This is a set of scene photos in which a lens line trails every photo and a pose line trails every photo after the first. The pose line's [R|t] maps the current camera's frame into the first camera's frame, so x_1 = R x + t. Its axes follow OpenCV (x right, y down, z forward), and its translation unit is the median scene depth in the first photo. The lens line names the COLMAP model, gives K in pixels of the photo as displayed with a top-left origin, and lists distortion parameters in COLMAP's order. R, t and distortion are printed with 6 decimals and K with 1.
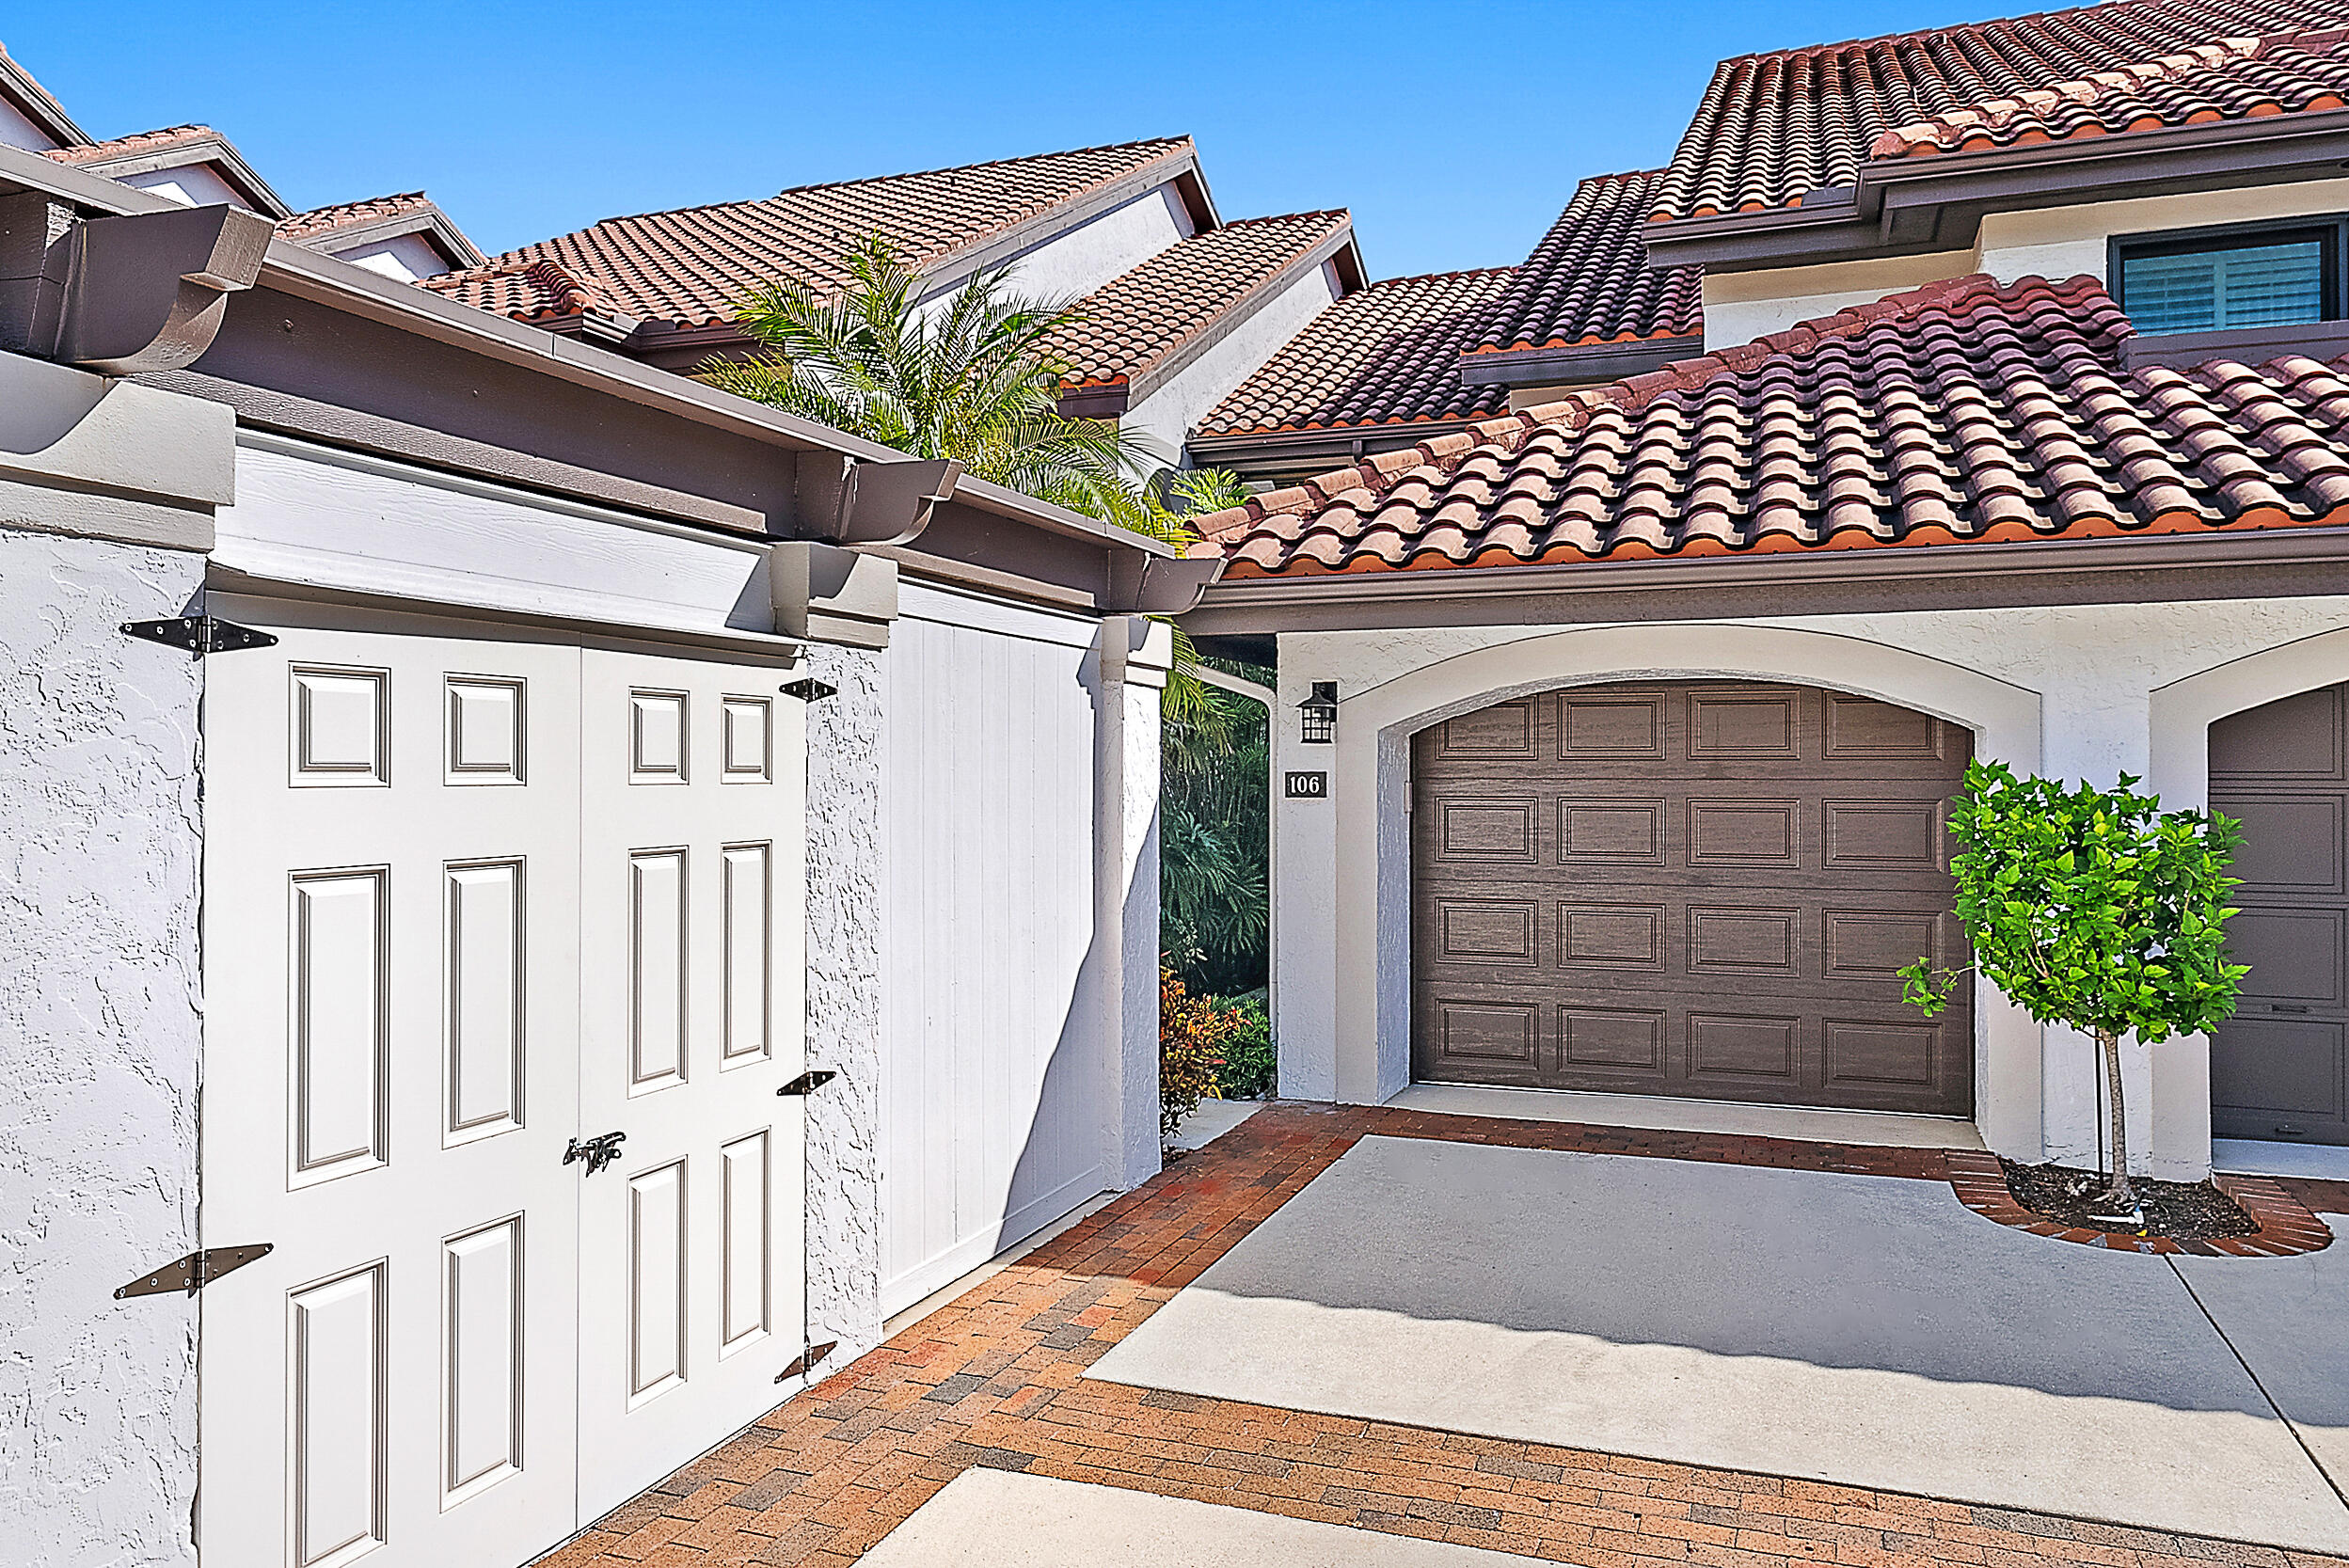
lens RADIAL K [[1689.4, 0, 1174.5], [0, 1689.4, 784.0], [0, 0, 1]] dist [-0.006657, -0.001091]
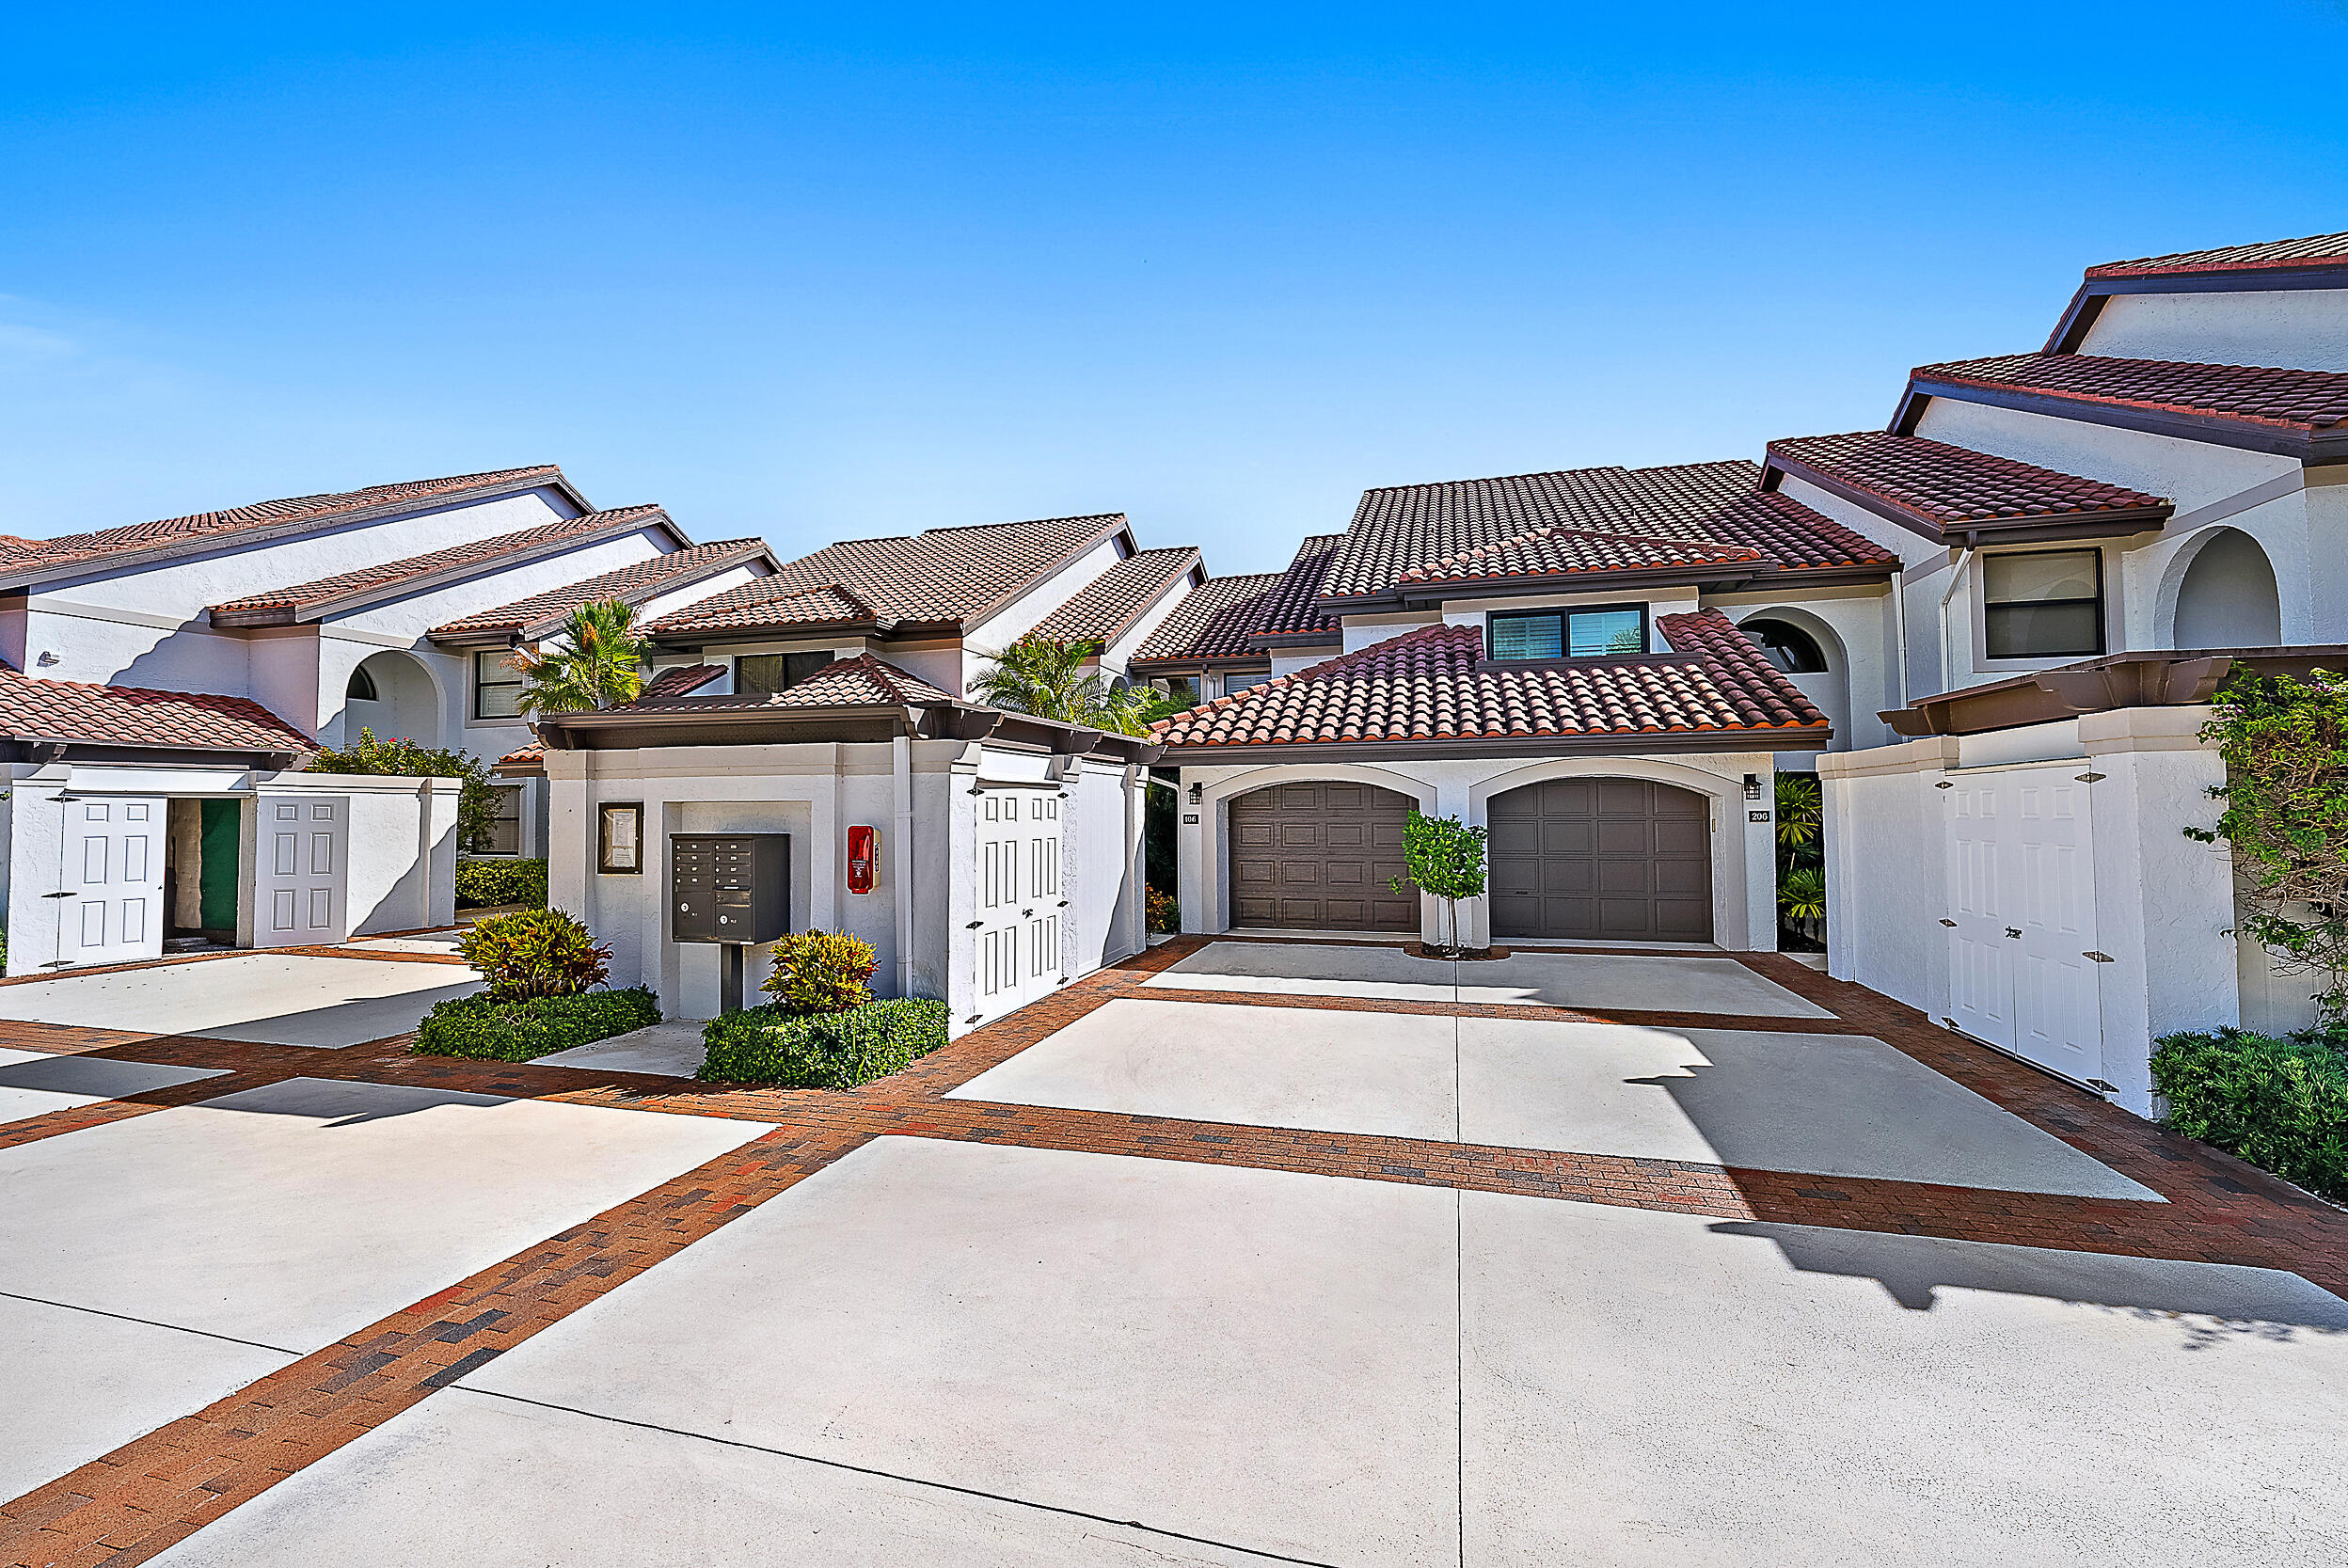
lens RADIAL K [[974.2, 0, 1177.0], [0, 974.2, 780.4], [0, 0, 1]] dist [-0.002250, -0.000234]
pose [[0.996485, -0.002845, 0.083717, -0.080122], [0.005909, 0.999321, -0.036371, -0.005697], [-0.083557, 0.036738, 0.995826, -0.605603]]
